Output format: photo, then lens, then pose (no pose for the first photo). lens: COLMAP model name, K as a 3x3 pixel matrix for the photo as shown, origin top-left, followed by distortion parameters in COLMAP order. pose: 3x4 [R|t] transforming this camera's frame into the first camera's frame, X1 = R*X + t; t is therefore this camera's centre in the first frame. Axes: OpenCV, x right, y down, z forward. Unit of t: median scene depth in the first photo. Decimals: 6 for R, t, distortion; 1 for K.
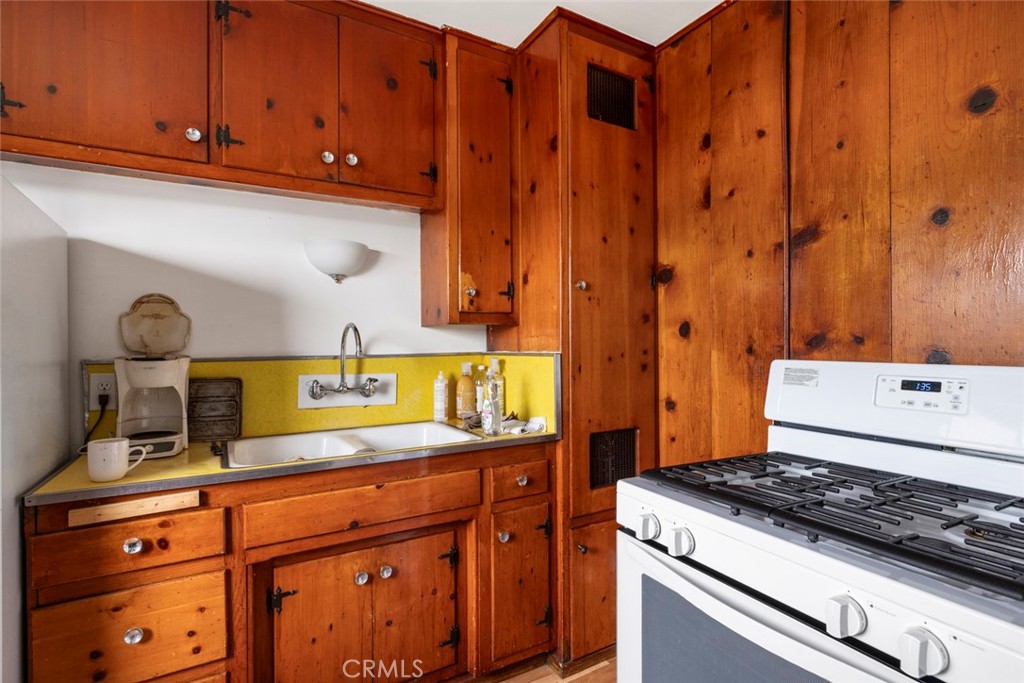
lens RADIAL K [[492.6, 0, 506.8], [0, 492.6, 339.4], [0, 0, 1]] dist [-0.003025, -0.000575]
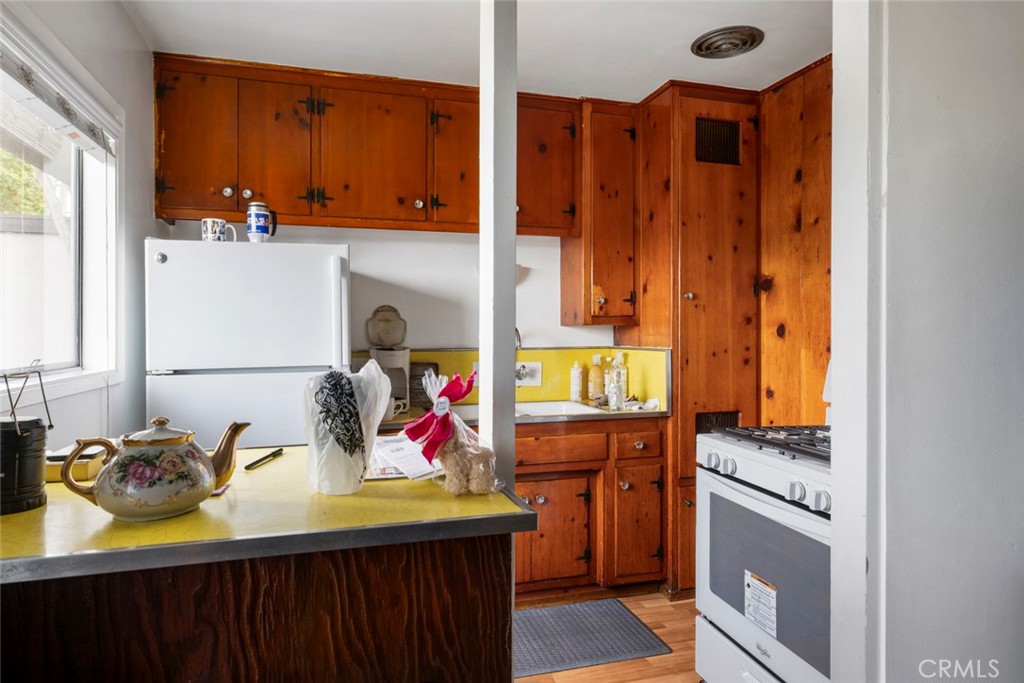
lens RADIAL K [[590.0, 0, 498.1], [0, 590.0, 324.0], [0, 0, 1]] dist [0.002045, -0.000165]
pose [[0.970437, 0.005768, -0.241286, 0.042934], [-0.005713, 0.999983, 0.000928, -0.036810], [0.241287, 0.000478, 0.970454, -0.612671]]
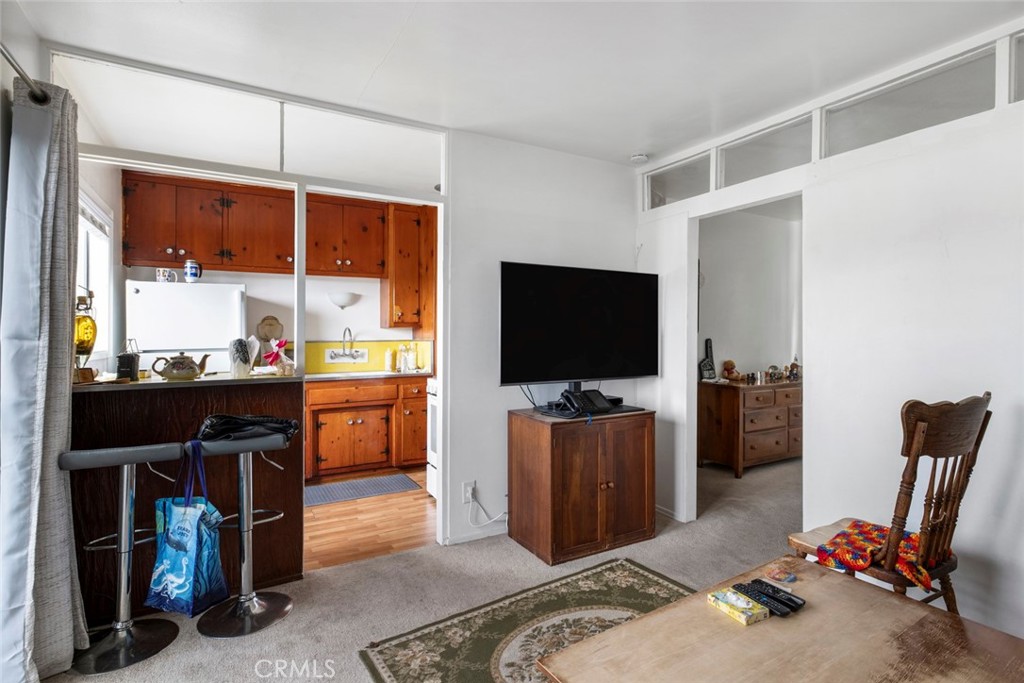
lens RADIAL K [[492.6, 0, 516.8], [0, 492.6, 326.1], [0, 0, 1]] dist [-0.003025, -0.000575]
pose [[0.999944, 0.004532, 0.009519, 0.504265], [-0.004459, 0.999960, -0.007725, -0.023820], [-0.009554, 0.007682, 0.999925, -1.461973]]
